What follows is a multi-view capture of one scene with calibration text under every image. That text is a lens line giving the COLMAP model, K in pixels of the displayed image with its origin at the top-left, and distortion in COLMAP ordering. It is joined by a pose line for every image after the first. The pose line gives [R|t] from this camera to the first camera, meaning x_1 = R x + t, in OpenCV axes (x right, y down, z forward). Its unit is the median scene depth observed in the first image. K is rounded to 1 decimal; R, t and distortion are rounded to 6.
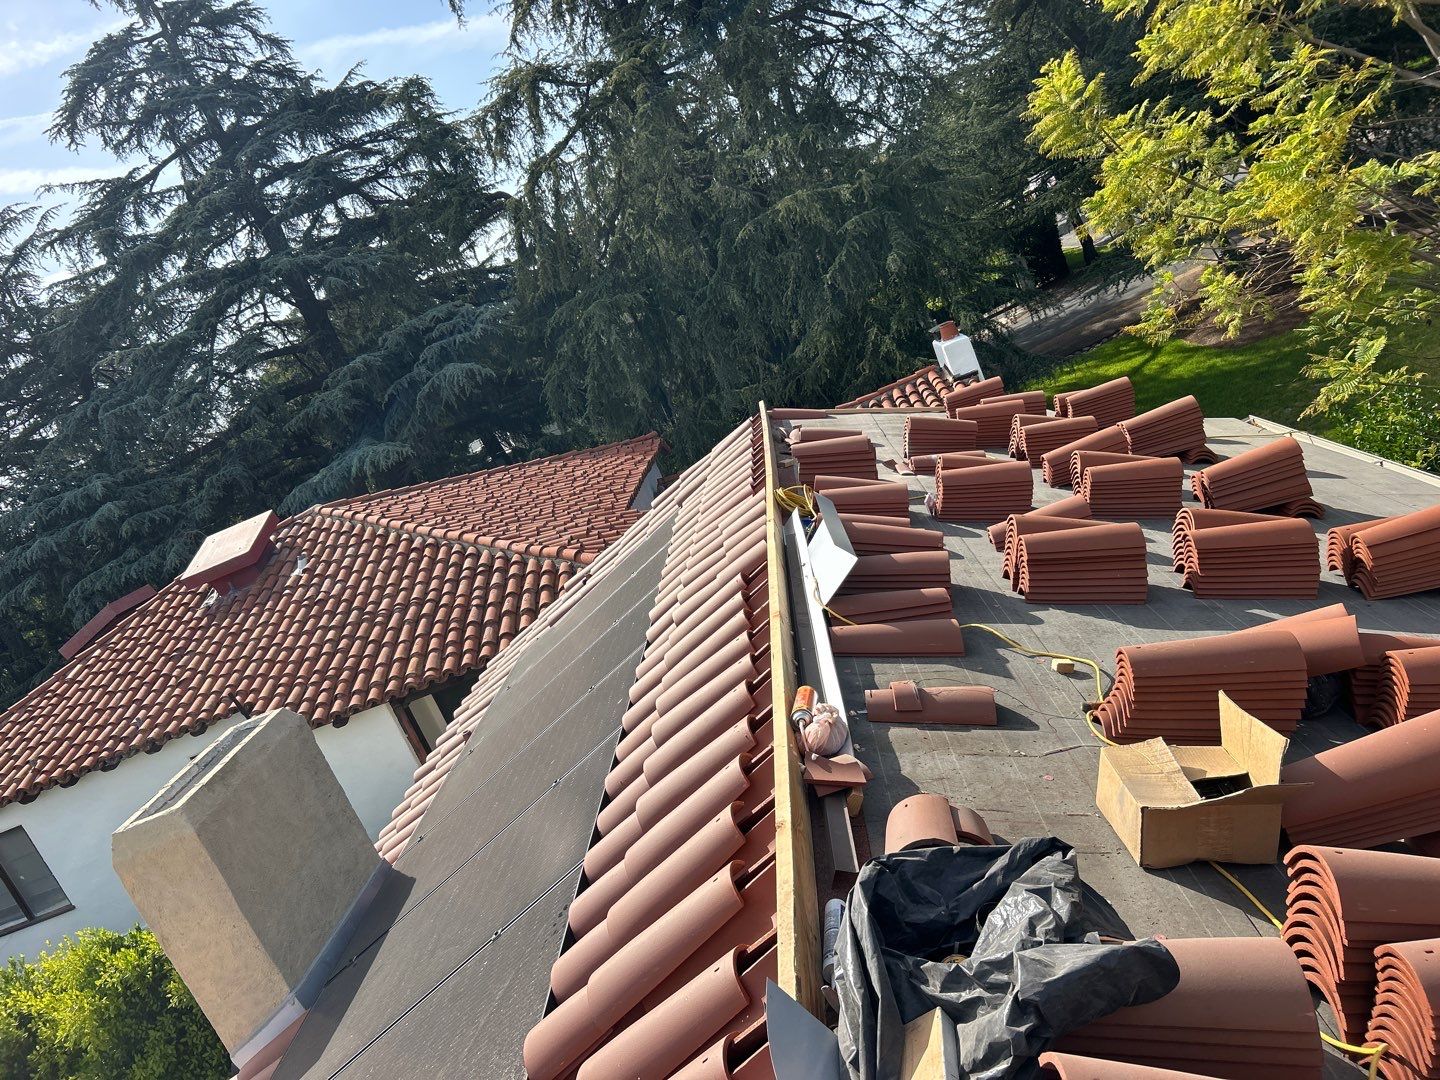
lens RADIAL K [[1084.5, 0, 714.6], [0, 1084.5, 543.9], [0, 0, 1]] dist [0.051689, -0.061020]
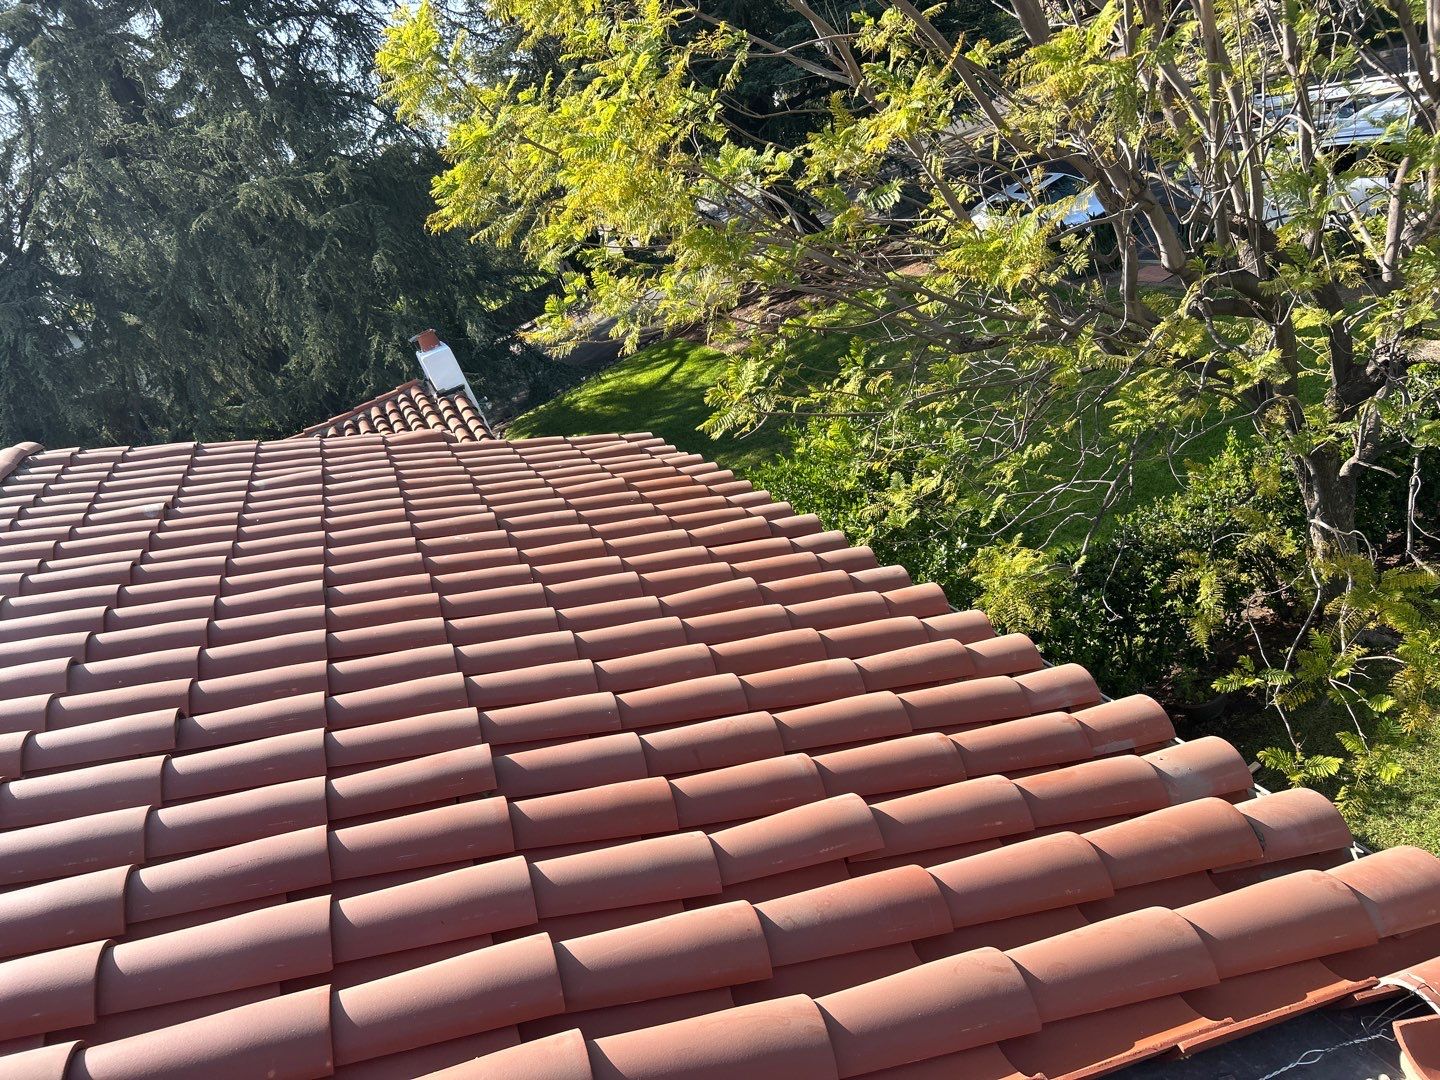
lens RADIAL K [[1056.5, 0, 746.4], [0, 1056.5, 544.8], [0, 0, 1]] dist [0.002040, -0.006149]
pose [[0.925374, -0.082727, 0.369919, 0.100216], [0.080774, 0.996515, 0.020795, -0.021513], [-0.370350, 0.010637, 0.928831, 0.087880]]
